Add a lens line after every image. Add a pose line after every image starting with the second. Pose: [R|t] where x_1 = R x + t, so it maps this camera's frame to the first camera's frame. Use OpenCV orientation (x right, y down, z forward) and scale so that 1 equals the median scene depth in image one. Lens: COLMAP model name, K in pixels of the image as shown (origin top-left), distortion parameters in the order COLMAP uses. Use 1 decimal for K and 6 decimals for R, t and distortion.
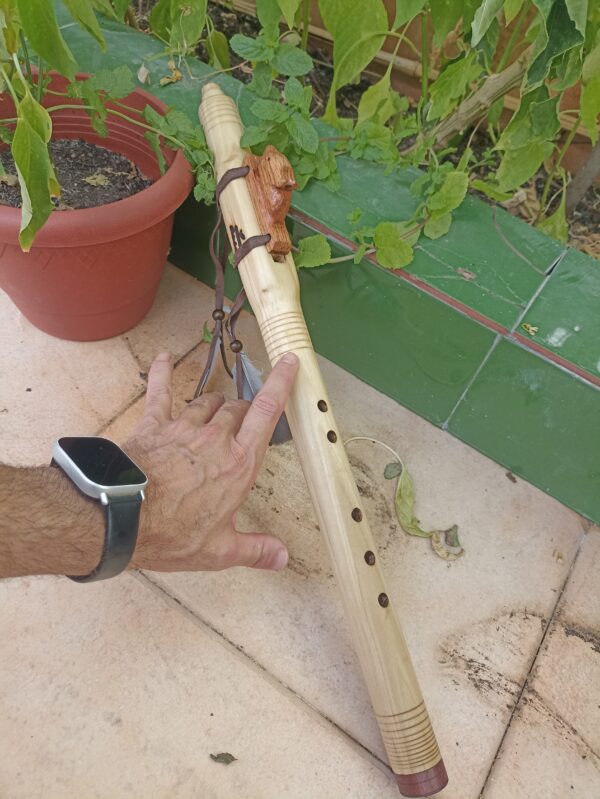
lens RADIAL K [[607.4, 0, 290.2], [0, 607.4, 410.9], [0, 0, 1]] dist [-0.000992, -0.005302]
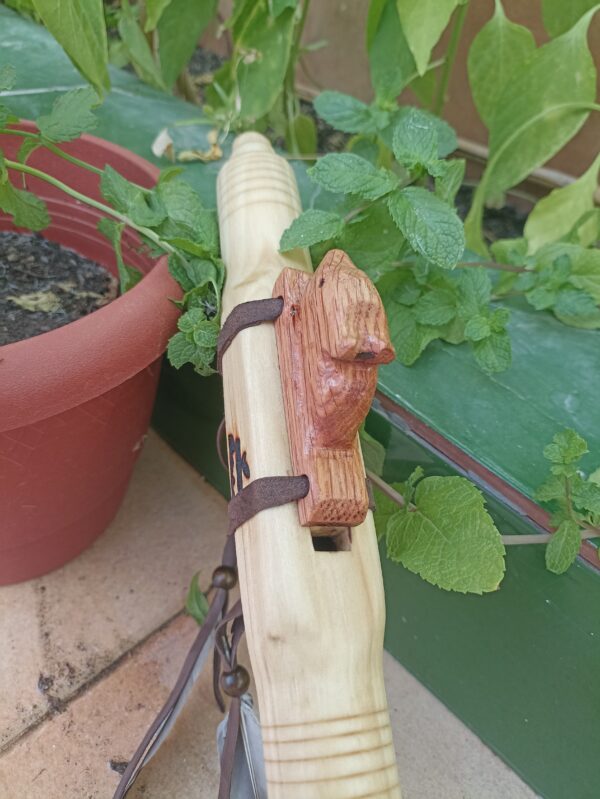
lens RADIAL K [[607.4, 0, 303.5], [0, 607.4, 411.1], [0, 0, 1]] dist [-0.000992, -0.005302]
pose [[0.984665, 0.118339, -0.128181, 0.001891], [-0.143262, 0.967786, -0.207042, -0.209789], [0.099551, 0.222231, 0.969899, 0.525536]]
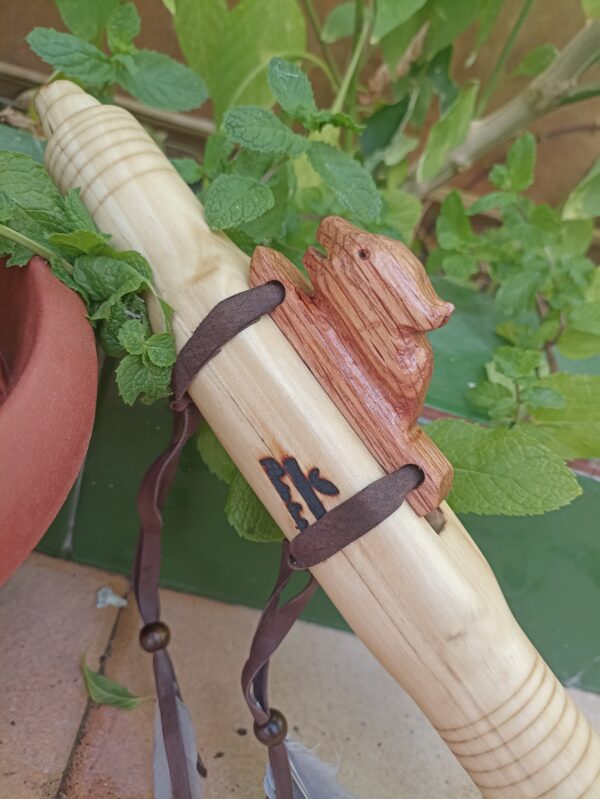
lens RADIAL K [[607.4, 0, 315.7], [0, 607.4, 405.8], [0, 0, 1]] dist [-0.000992, -0.005302]
pose [[0.852245, -0.194756, 0.485540, -0.196198], [0.277520, 0.955071, -0.104026, -0.249619], [-0.443466, 0.223403, 0.868003, 0.596664]]
